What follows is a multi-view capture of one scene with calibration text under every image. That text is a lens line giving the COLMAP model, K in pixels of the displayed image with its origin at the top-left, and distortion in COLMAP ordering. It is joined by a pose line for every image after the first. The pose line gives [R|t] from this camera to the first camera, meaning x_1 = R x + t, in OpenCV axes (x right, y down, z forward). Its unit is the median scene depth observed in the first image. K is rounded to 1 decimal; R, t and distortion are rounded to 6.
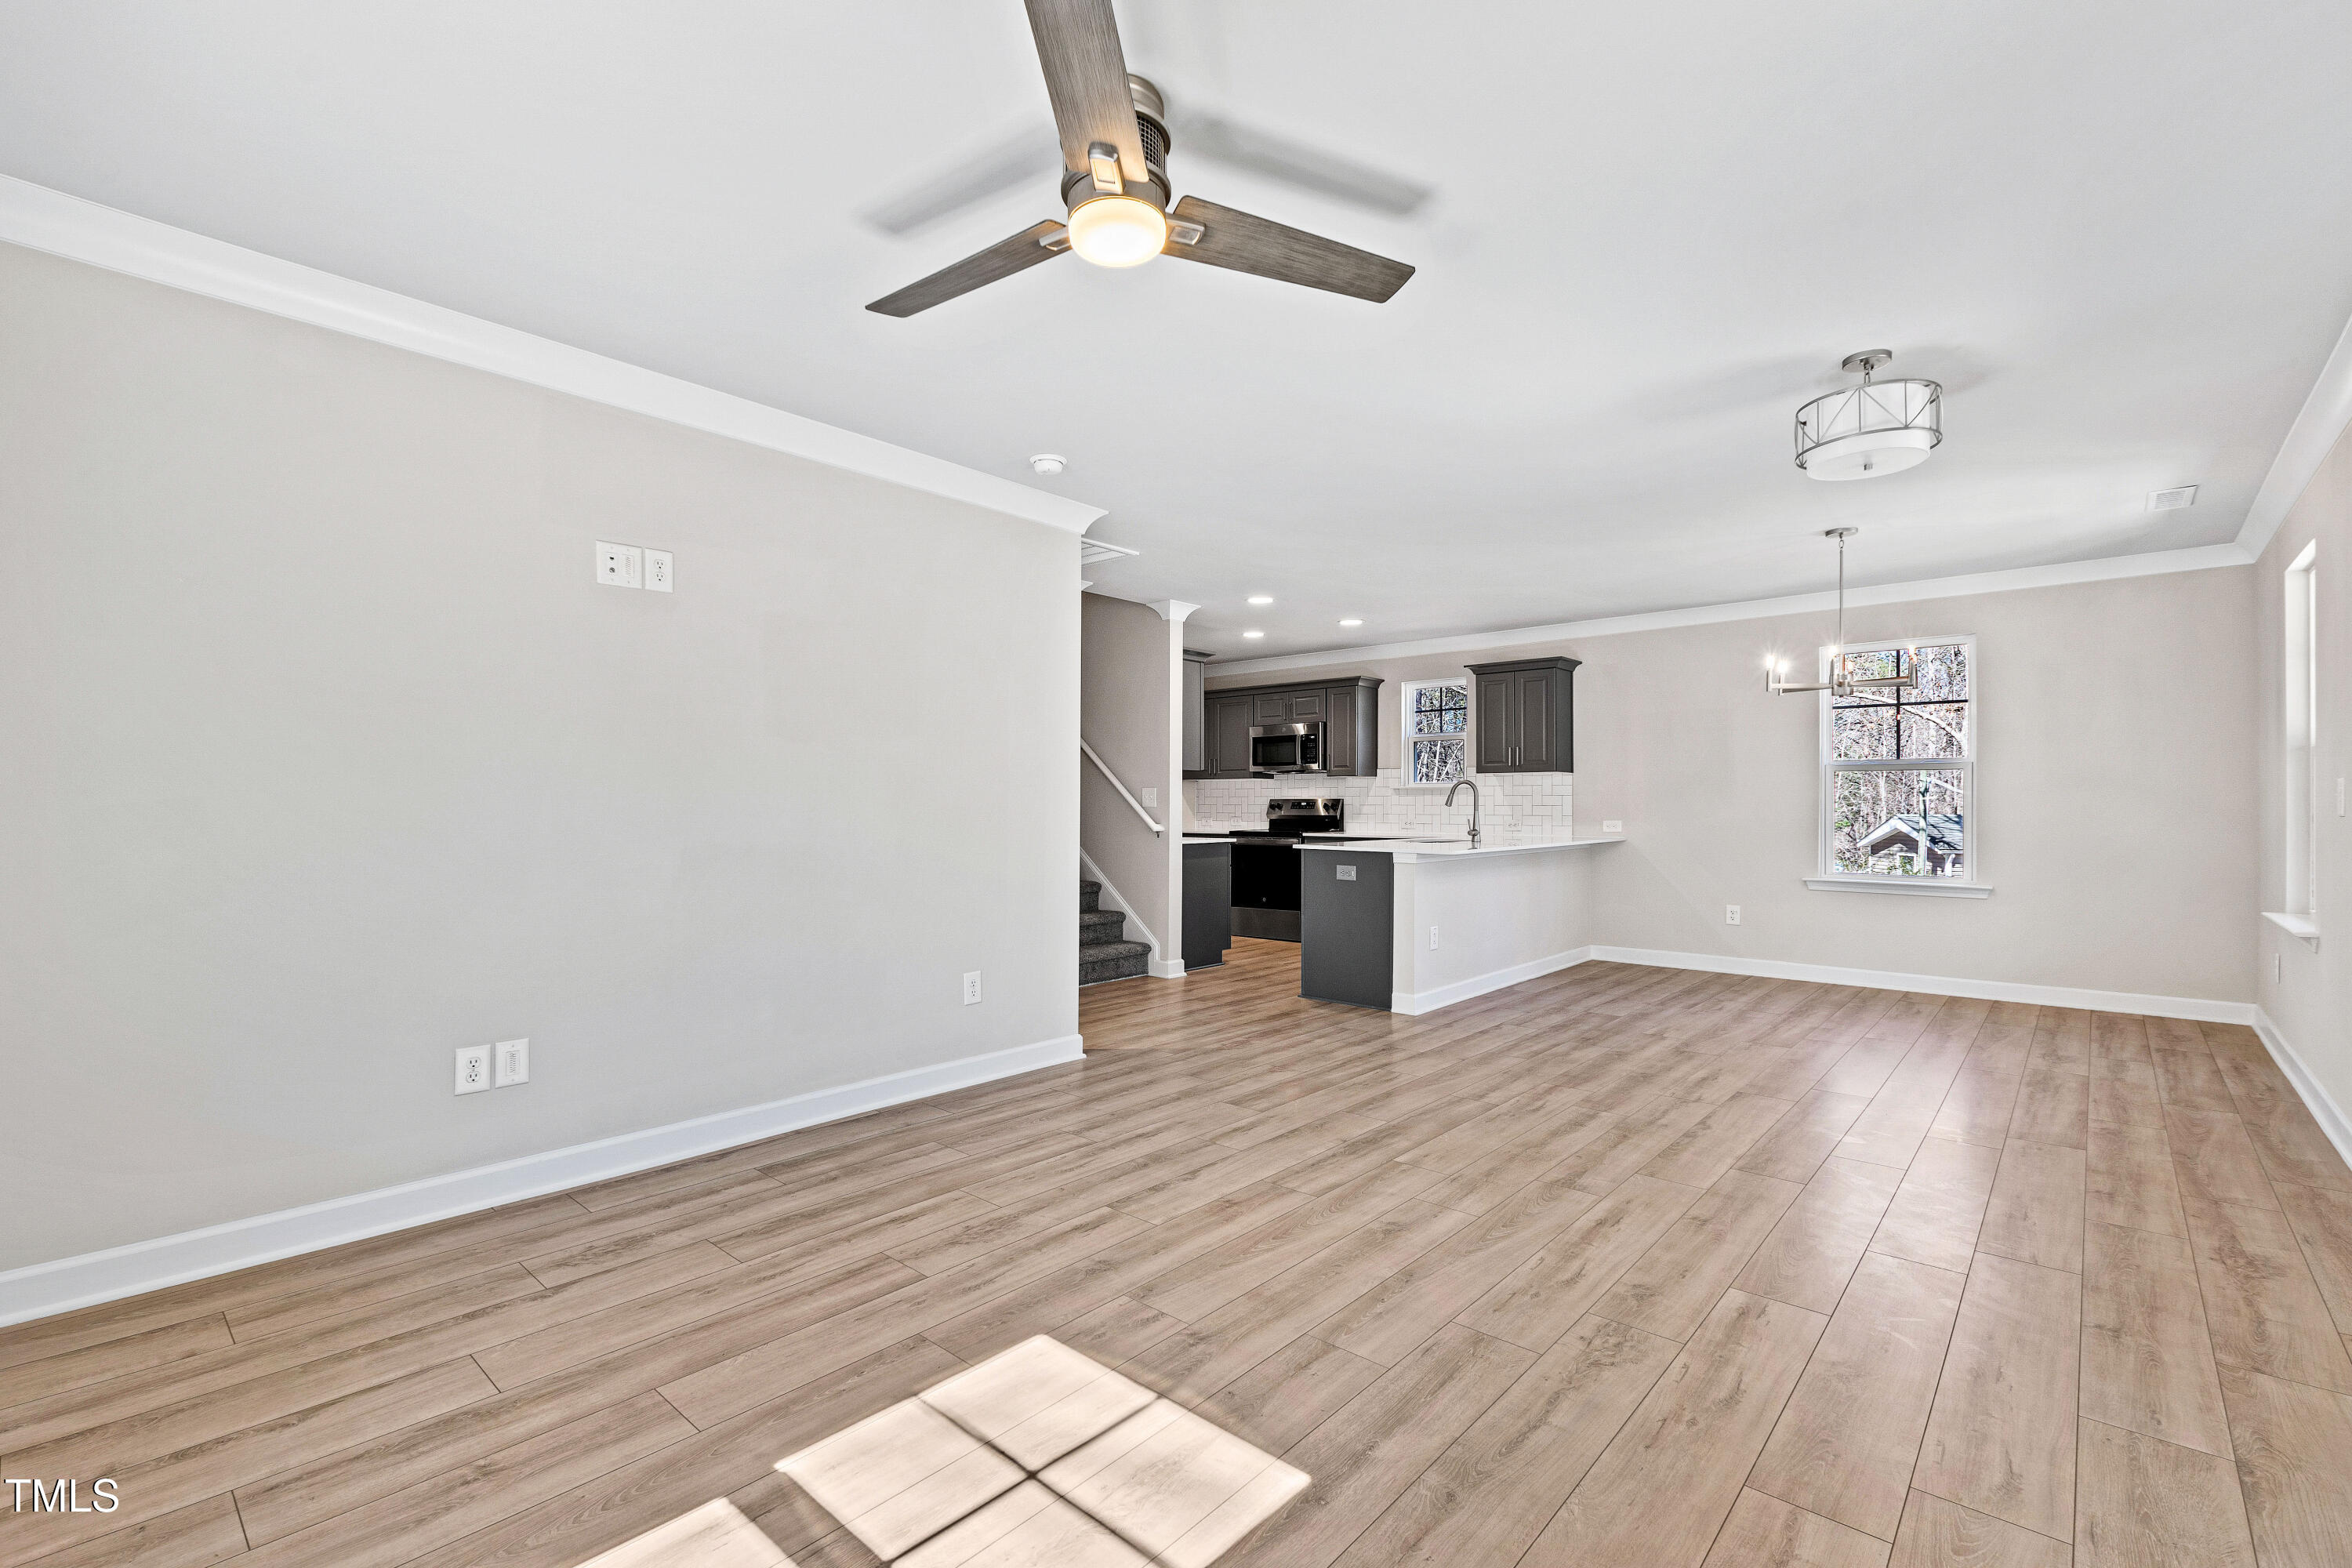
lens RADIAL K [[1017.6, 0, 1167.7], [0, 1017.6, 818.9], [0, 0, 1]] dist [-0.001698, -0.000326]
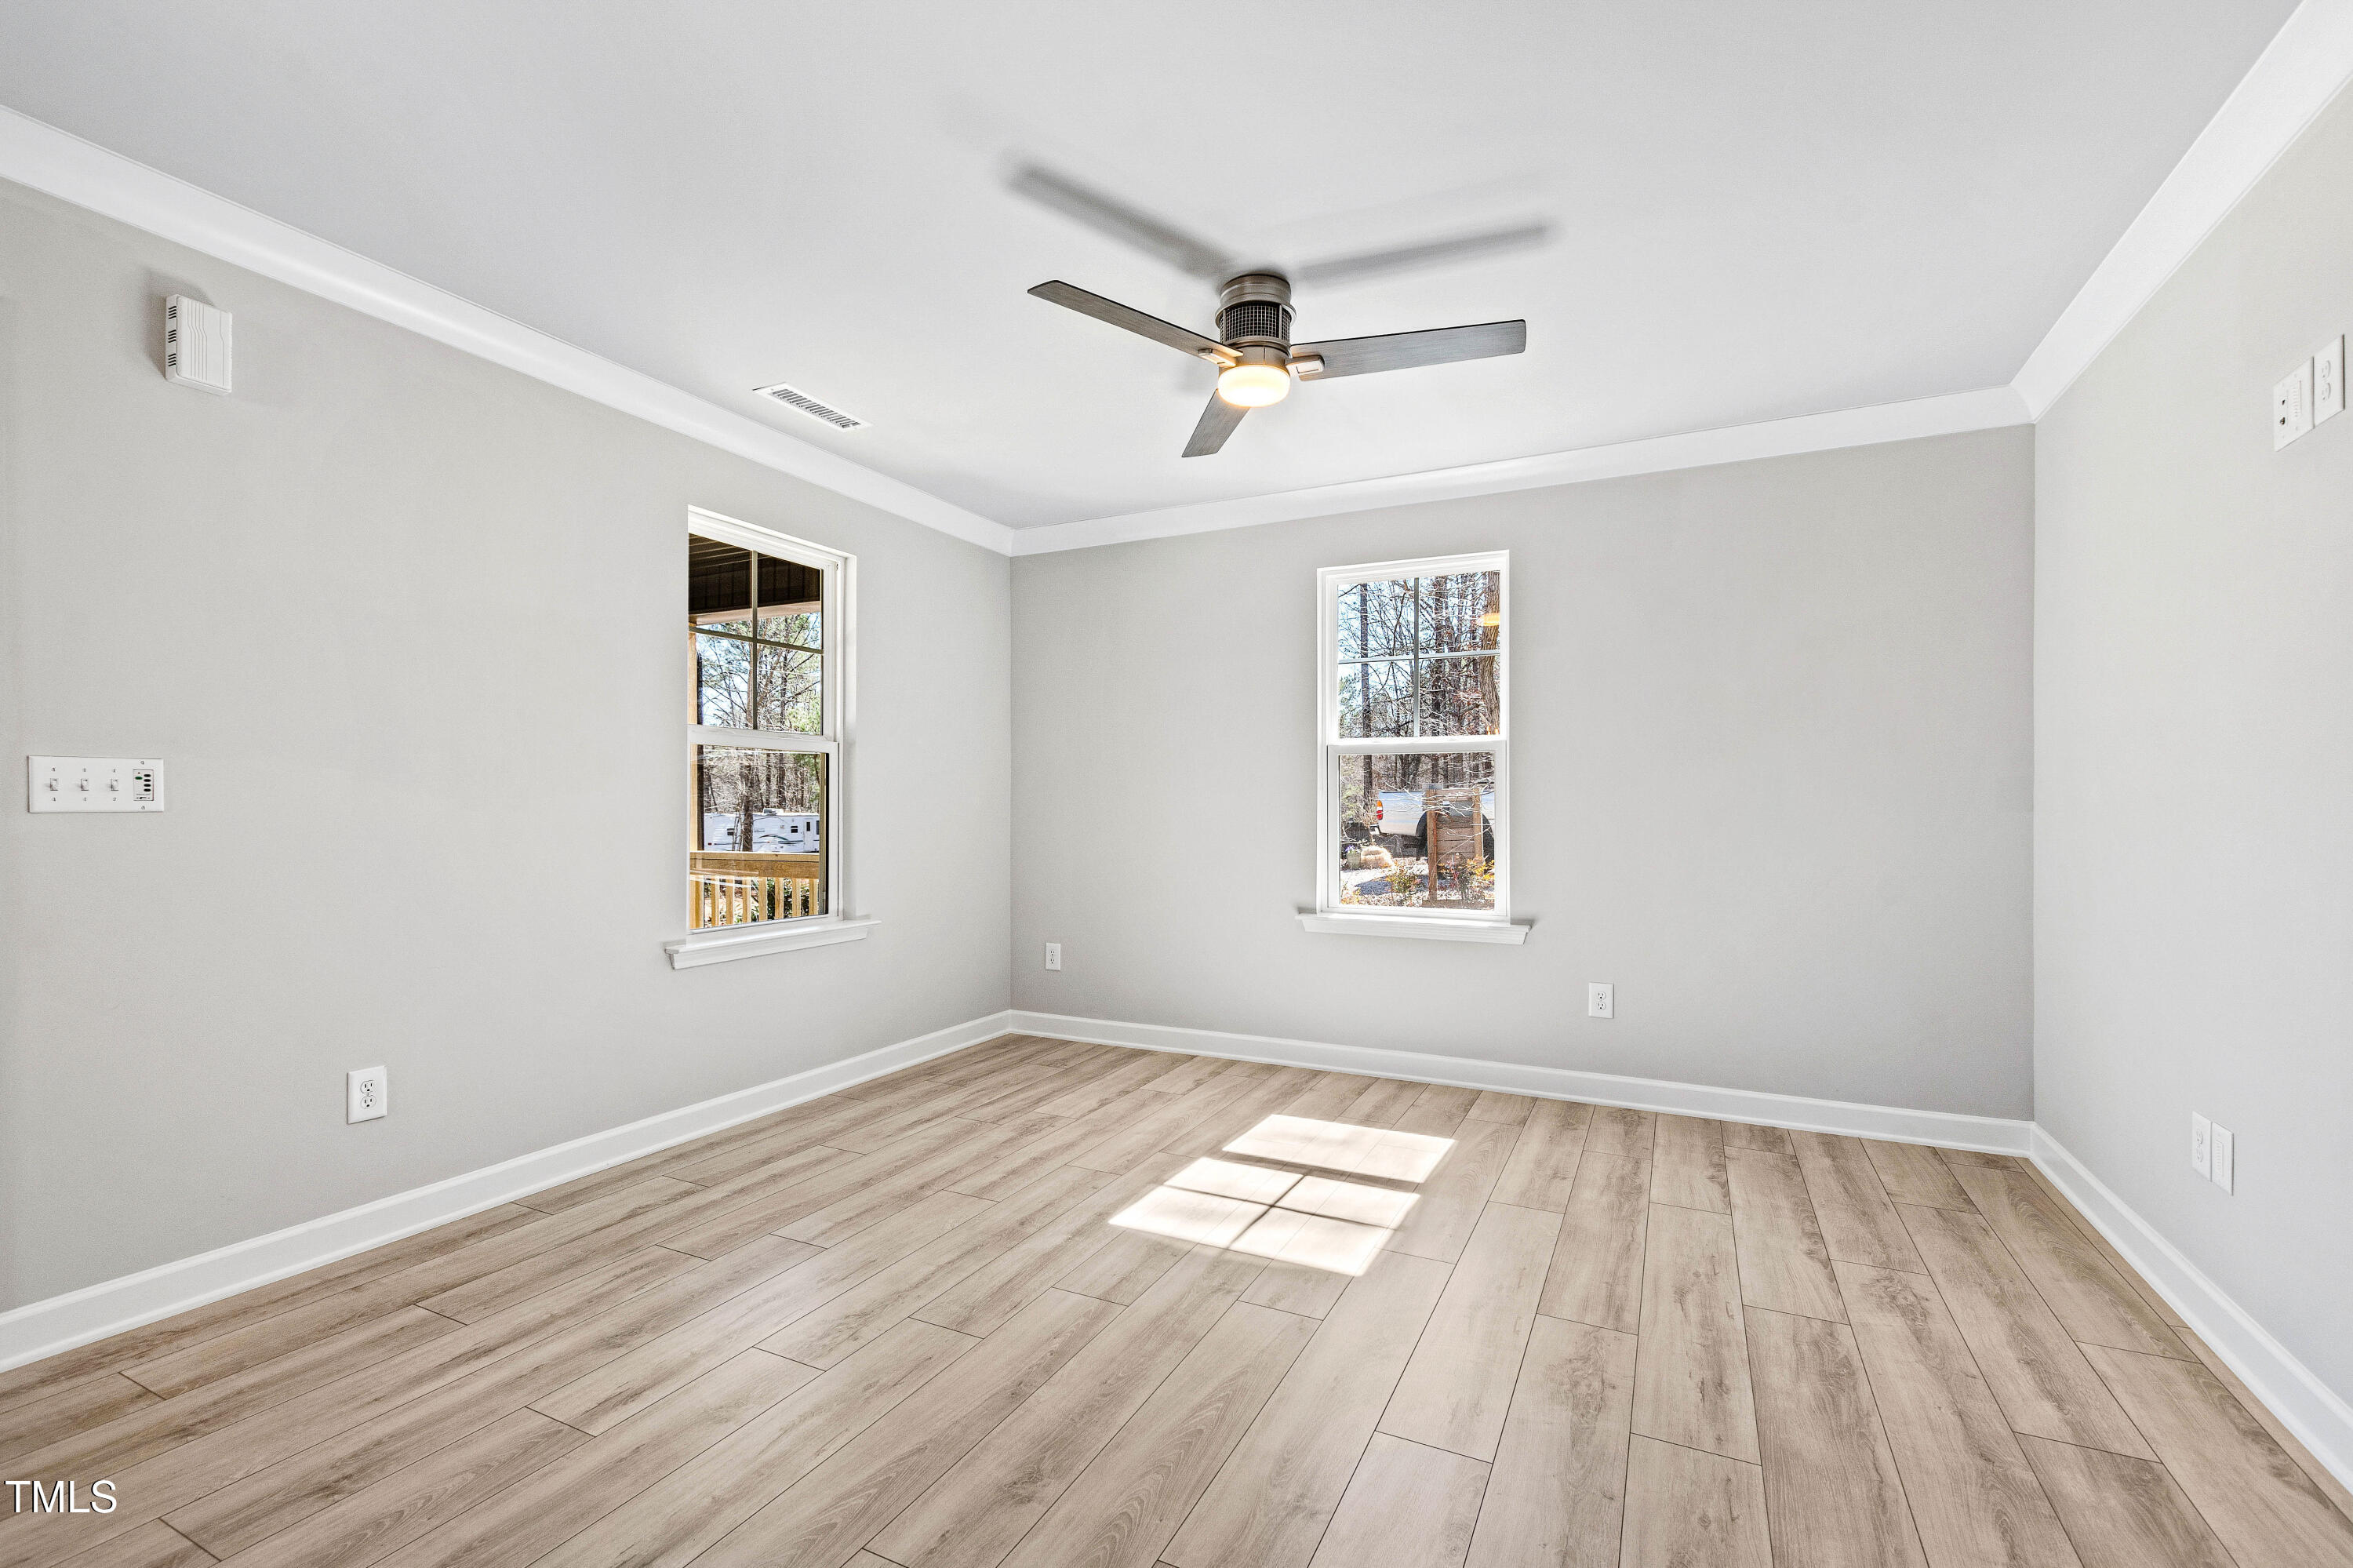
lens RADIAL K [[1018.1, 0, 1168.2], [0, 1018.1, 819.0], [0, 0, 1]] dist [-0.001698, -0.000326]
pose [[-0.961451, 0.001303, -0.274974, 0.283859], [-0.006587, 0.999593, 0.027765, -0.019528], [0.274898, 0.028506, -0.961051, 1.484741]]
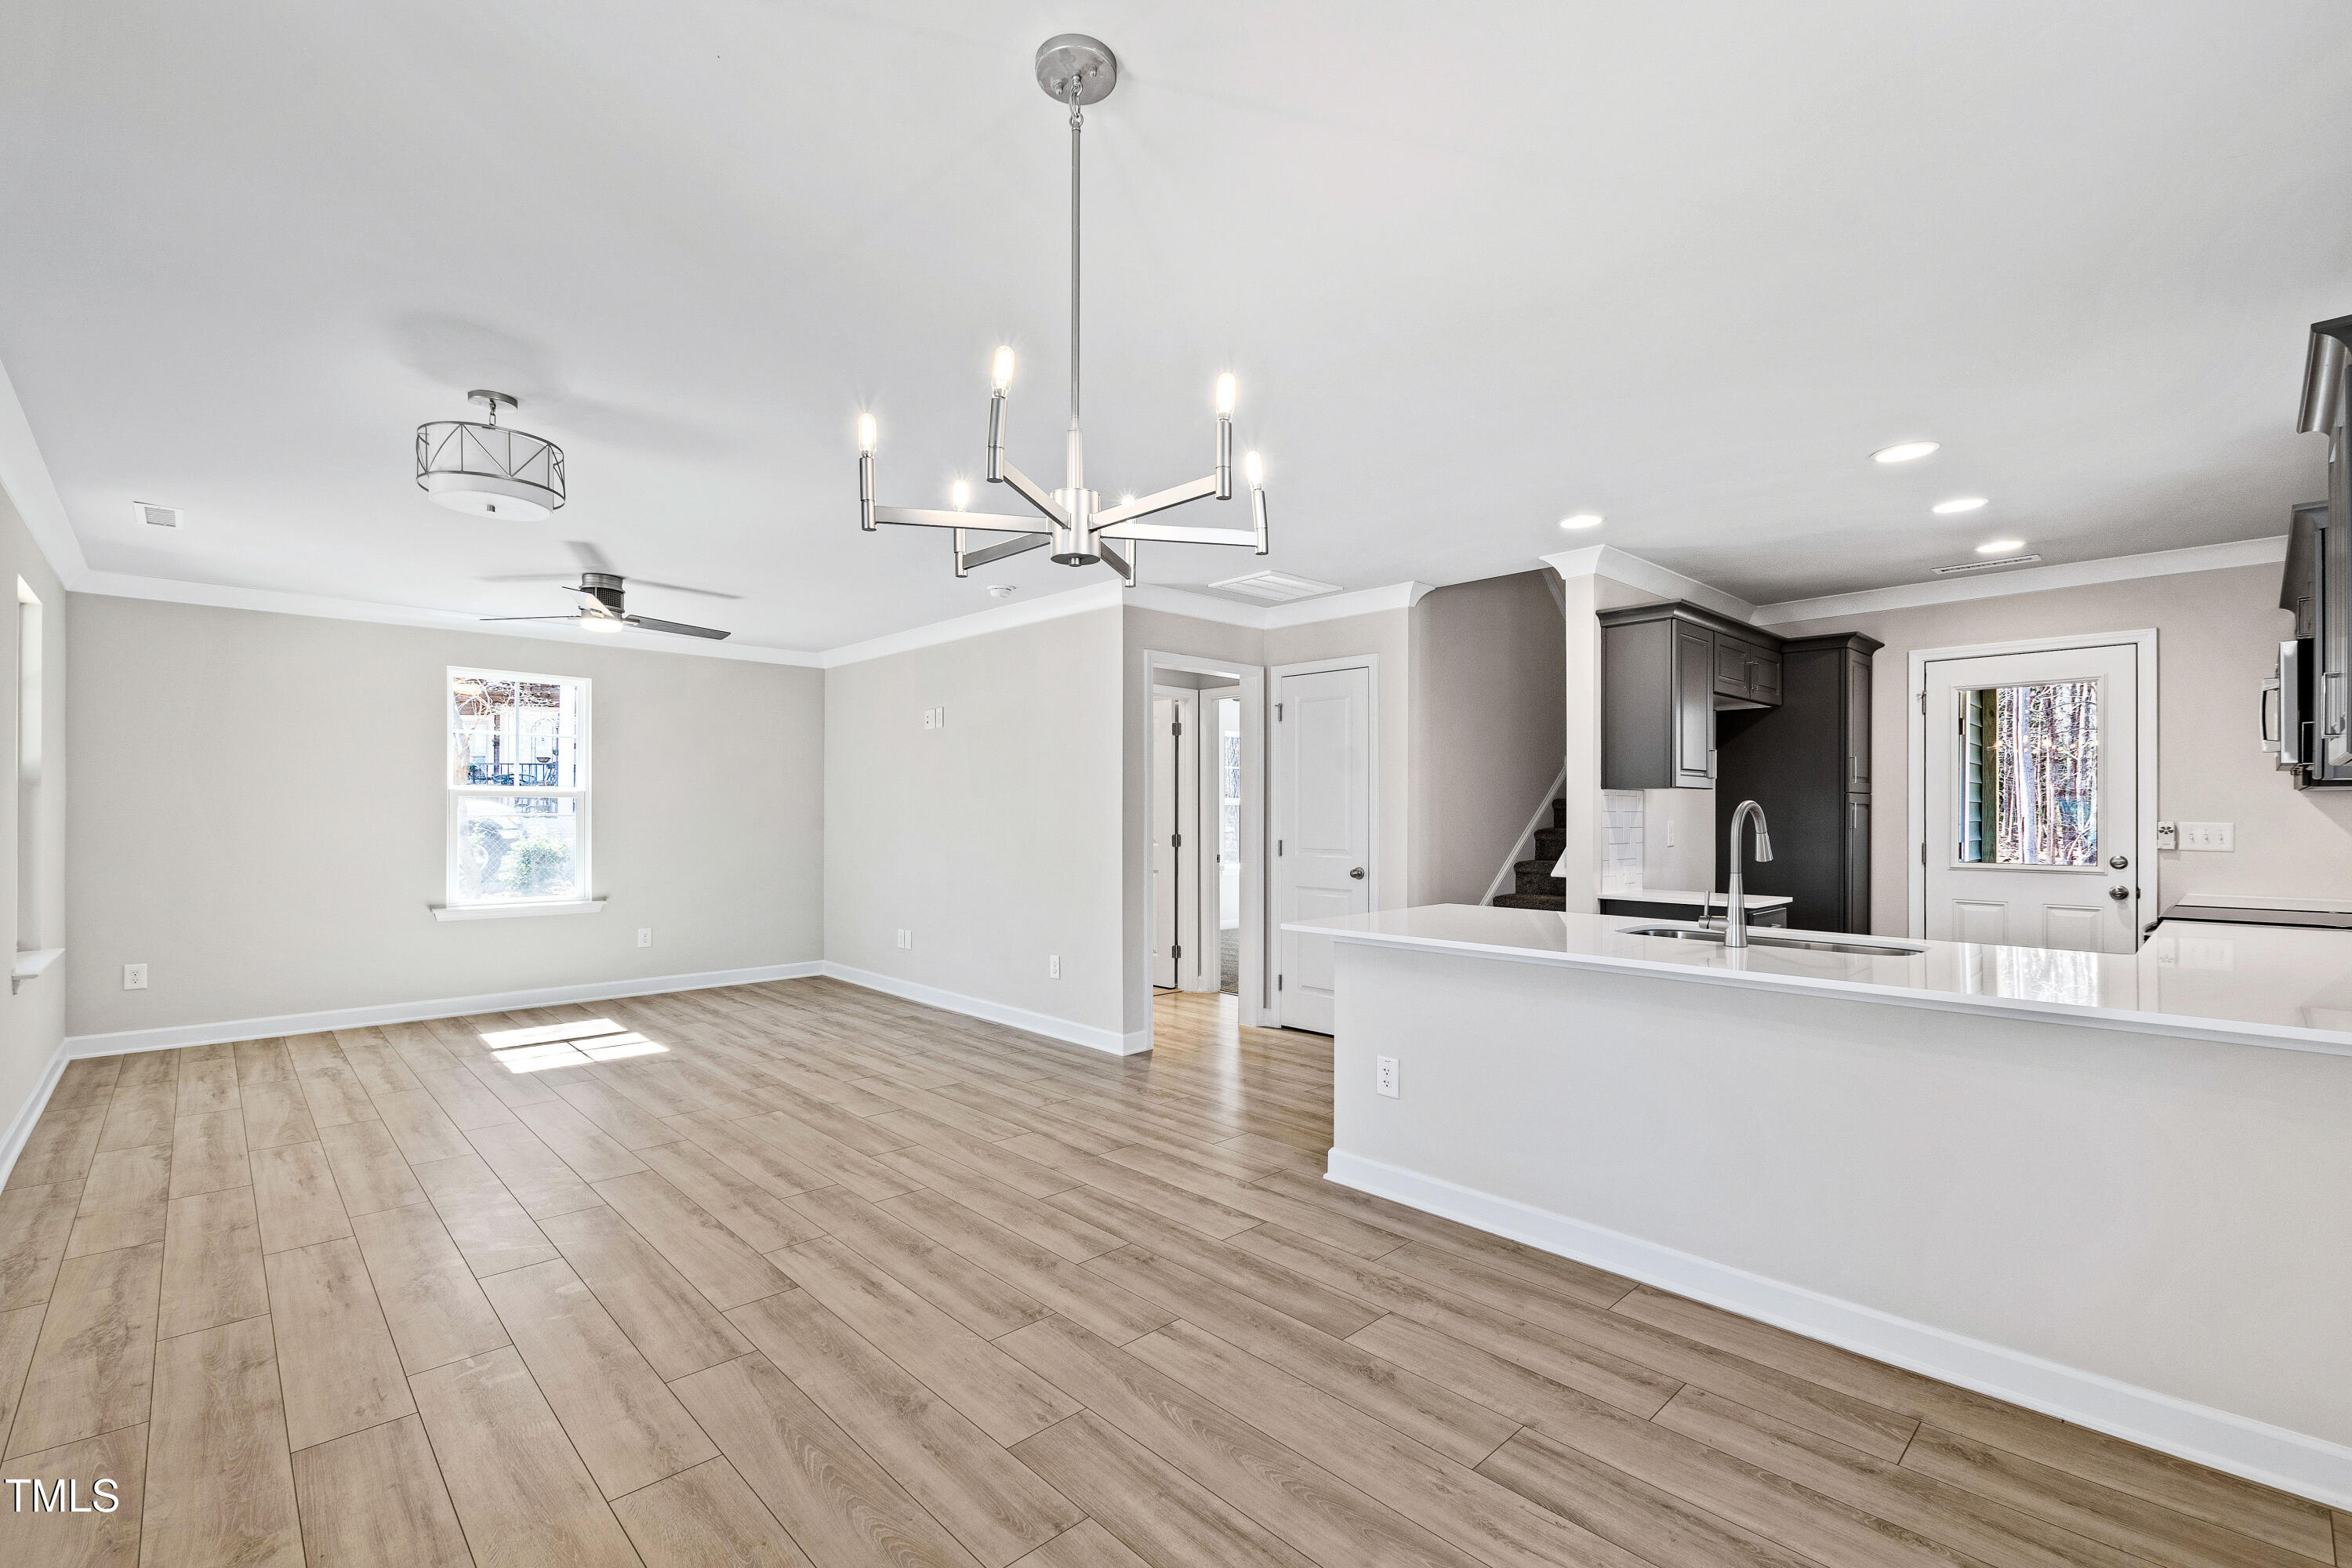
lens RADIAL K [[1017.6, 0, 1167.7], [0, 1017.6, 818.9], [0, 0, 1]] dist [-0.001698, -0.000326]
pose [[-0.068798, 0.006633, -0.997609, 1.651333], [-0.017131, 0.999823, 0.007829, -0.067408], [0.997484, 0.017629, -0.068672, 1.749071]]
